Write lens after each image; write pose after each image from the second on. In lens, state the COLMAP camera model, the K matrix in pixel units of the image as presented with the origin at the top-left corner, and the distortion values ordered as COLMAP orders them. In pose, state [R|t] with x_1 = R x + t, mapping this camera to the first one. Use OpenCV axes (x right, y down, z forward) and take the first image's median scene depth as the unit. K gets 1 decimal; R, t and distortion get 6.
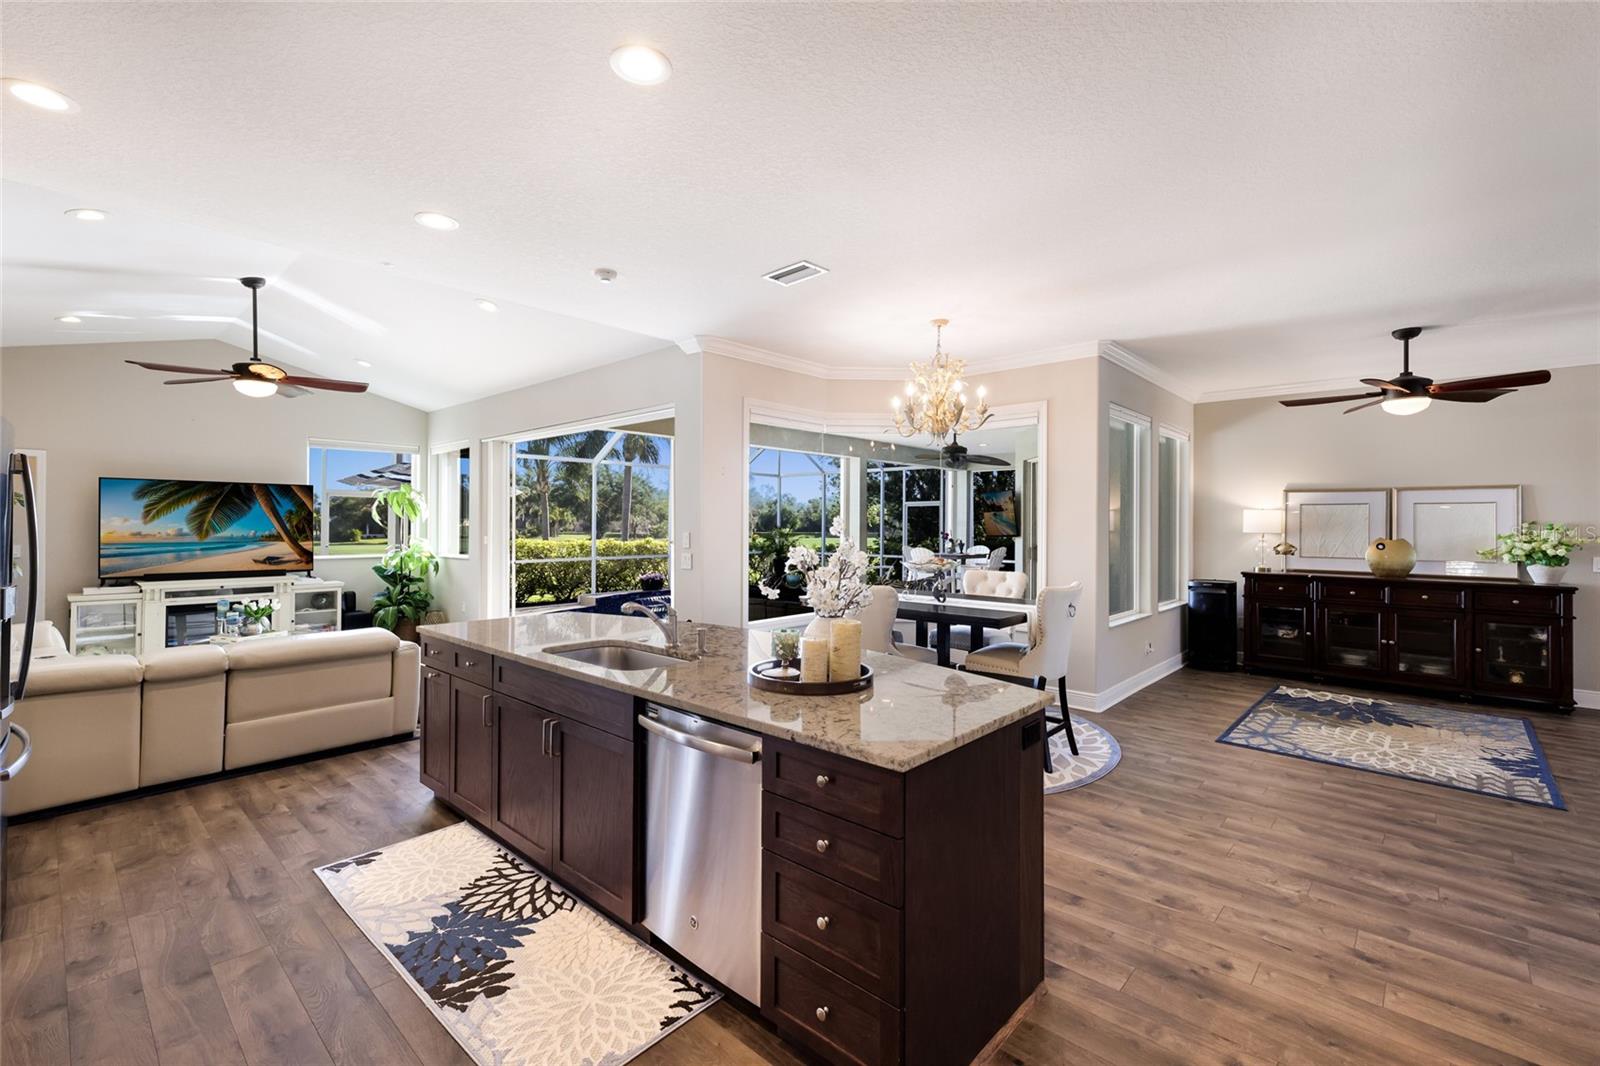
lens RADIAL K [[696.3, 0, 797.8], [0, 696.3, 520.1], [0, 0, 1]] dist [0.002629, 0.001317]
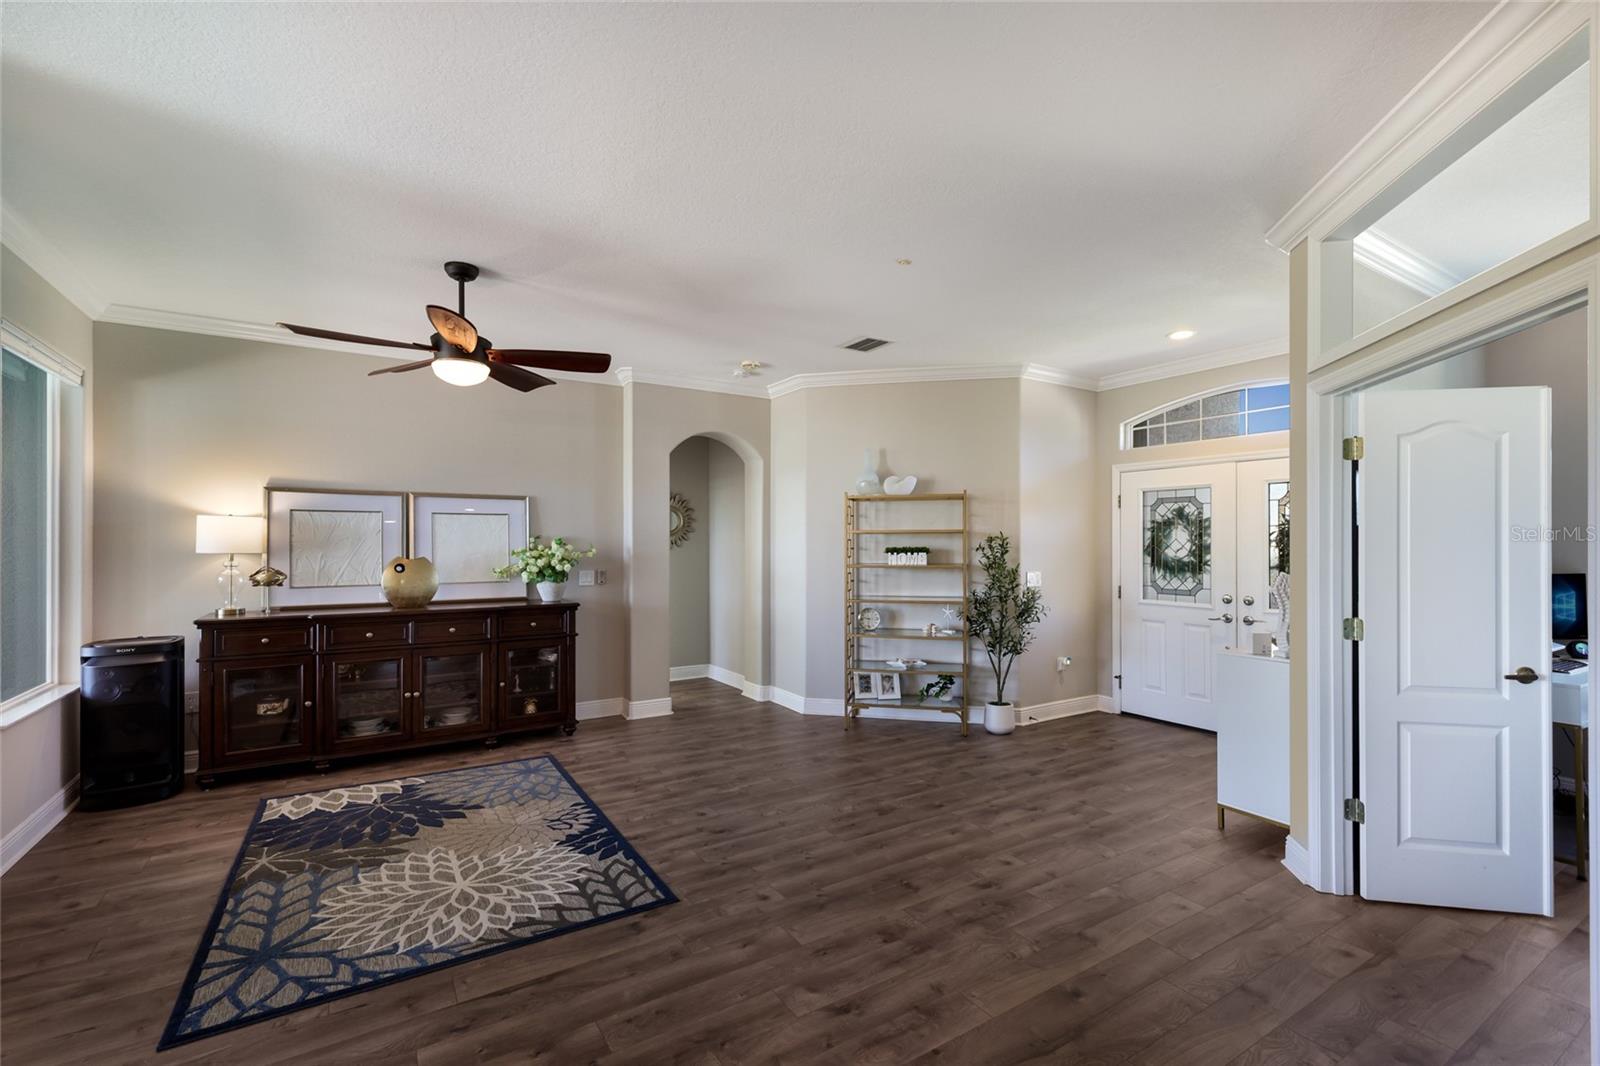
lens RADIAL K [[696.3, 0, 799.1], [0, 696.3, 539.6], [0, 0, 1]] dist [0.002629, 0.001317]
pose [[0.260040, -0.002767, 0.965594, 0.234348], [-0.002204, 0.999992, 0.003459, 0.003169], [-0.965595, -0.003028, 0.260032, 0.415152]]
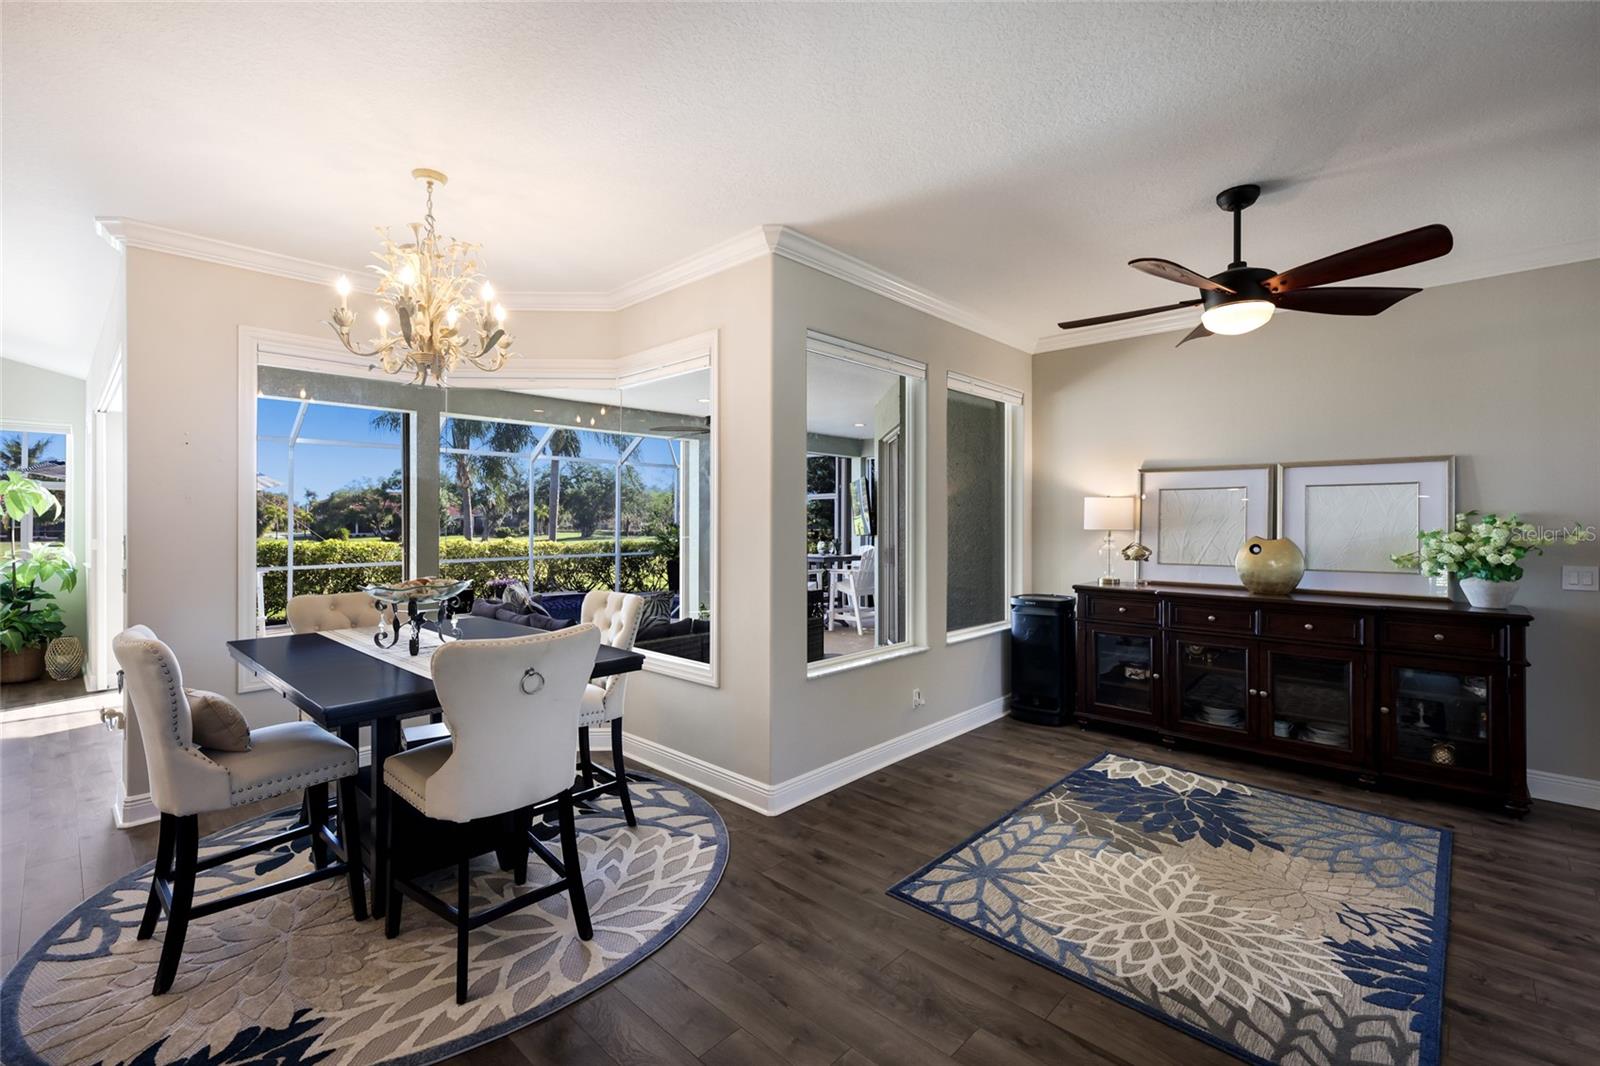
lens RADIAL K [[696.3, 0, 805.4], [0, 696.3, 520.6], [0, 0, 1]] dist [0.002629, 0.001317]
pose [[0.999929, -0.005199, -0.010686, 0.436678], [0.005250, 0.999975, 0.004806, 0.004475], [0.010661, -0.004862, 0.999931, 0.341860]]
